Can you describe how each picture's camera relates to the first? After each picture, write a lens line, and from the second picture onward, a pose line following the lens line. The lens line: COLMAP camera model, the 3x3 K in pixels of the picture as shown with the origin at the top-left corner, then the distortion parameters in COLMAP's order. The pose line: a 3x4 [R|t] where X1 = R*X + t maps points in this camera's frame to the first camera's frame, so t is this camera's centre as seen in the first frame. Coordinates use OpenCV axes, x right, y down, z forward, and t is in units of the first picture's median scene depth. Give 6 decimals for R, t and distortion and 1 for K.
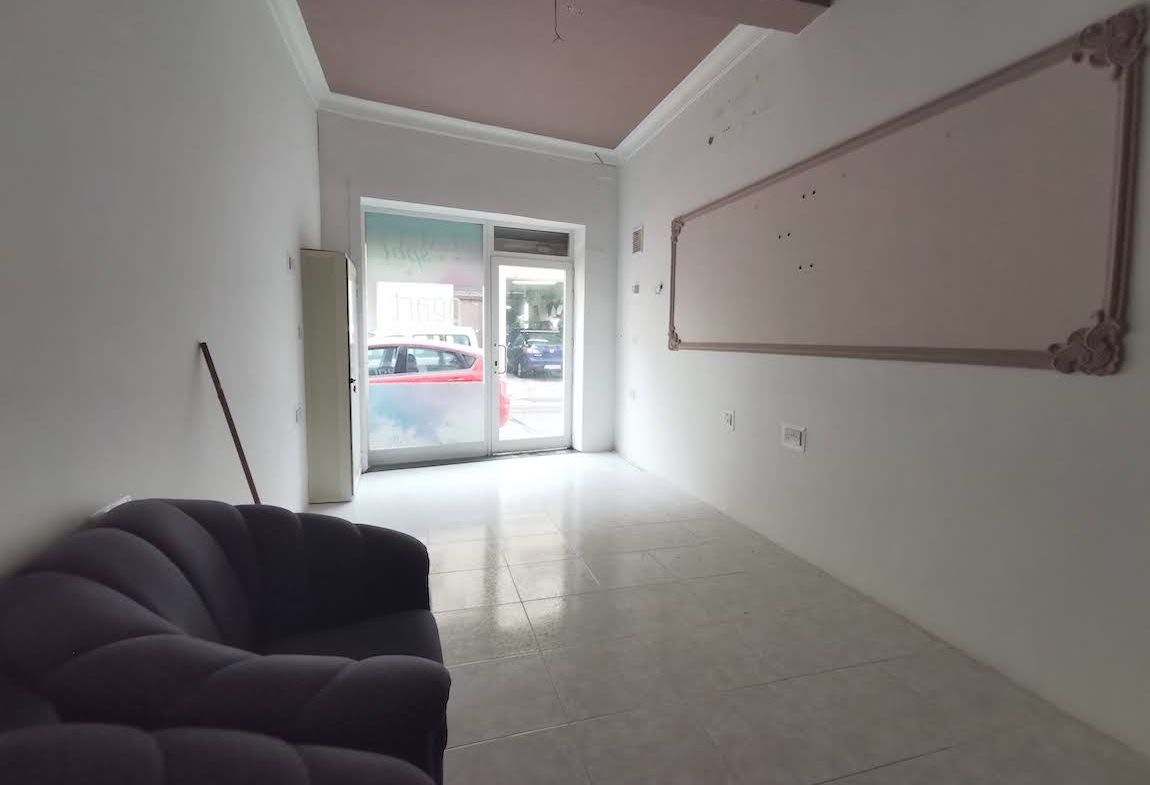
lens RADIAL K [[527.5, 0, 574.7], [0, 527.5, 389.9], [0, 0, 1]] dist [0.005748, 0.001840]
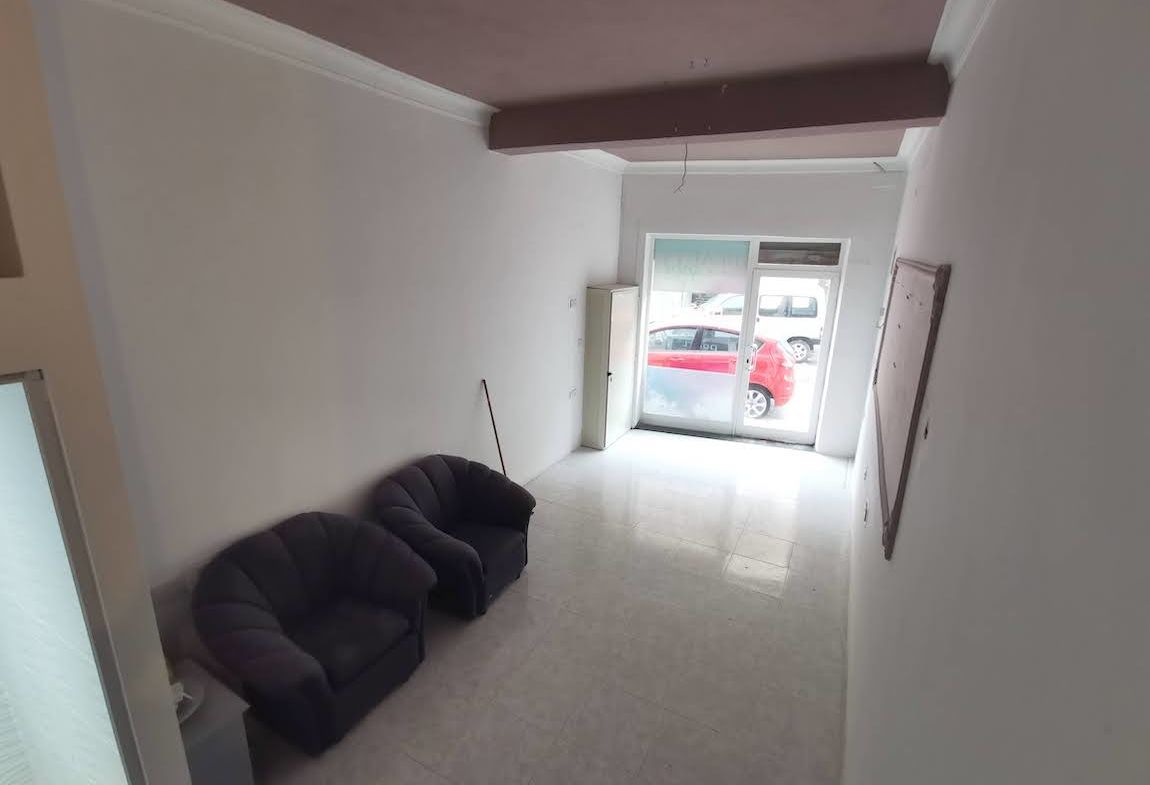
lens RADIAL K [[527.5, 0, 575.9], [0, 527.5, 392.5], [0, 0, 1]] dist [0.005748, 0.001840]
pose [[0.712569, 0.194651, -0.674059, 0.392954], [-0.083051, 0.977390, 0.194449, -0.183409], [0.696669, -0.082577, 0.712624, -0.110608]]
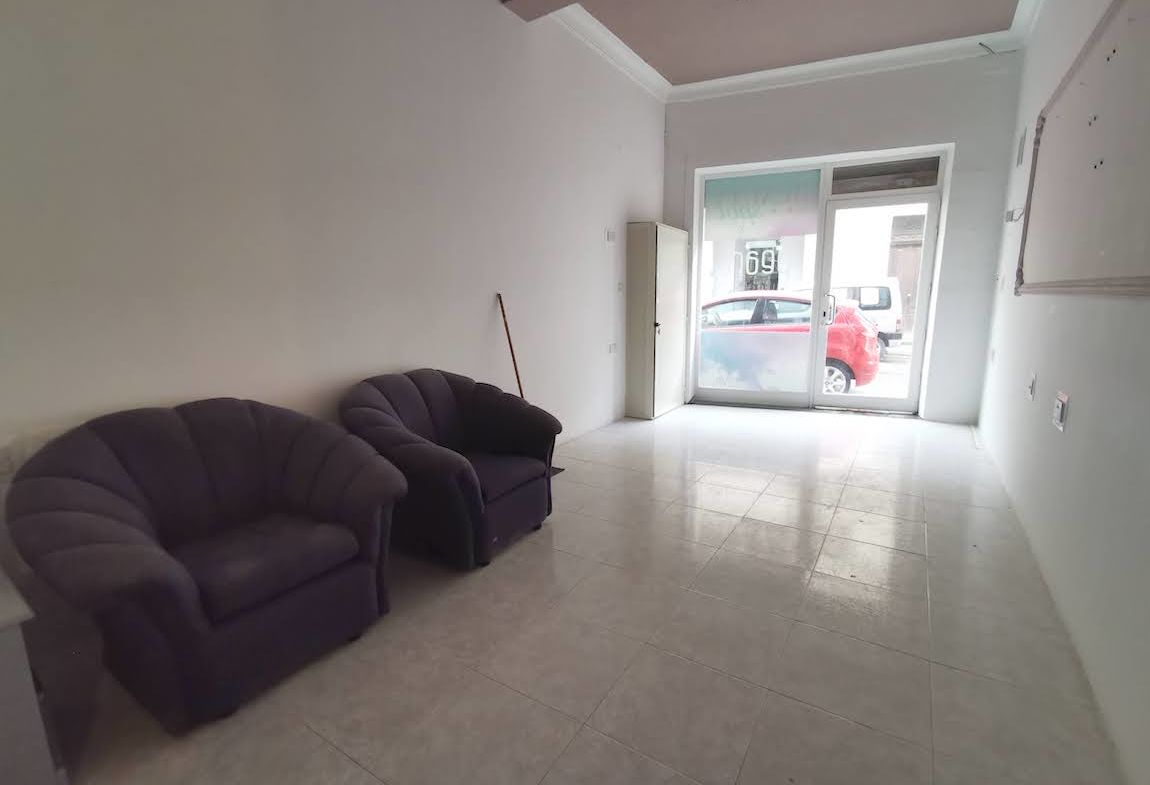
lens RADIAL K [[527.5, 0, 575.8], [0, 527.5, 392.7], [0, 0, 1]] dist [0.005748, 0.001840]
pose [[0.652598, 0.115477, -0.748853, 0.304124], [-0.051965, 0.992812, 0.107811, 0.012554], [0.755920, -0.031443, 0.653908, 0.013167]]
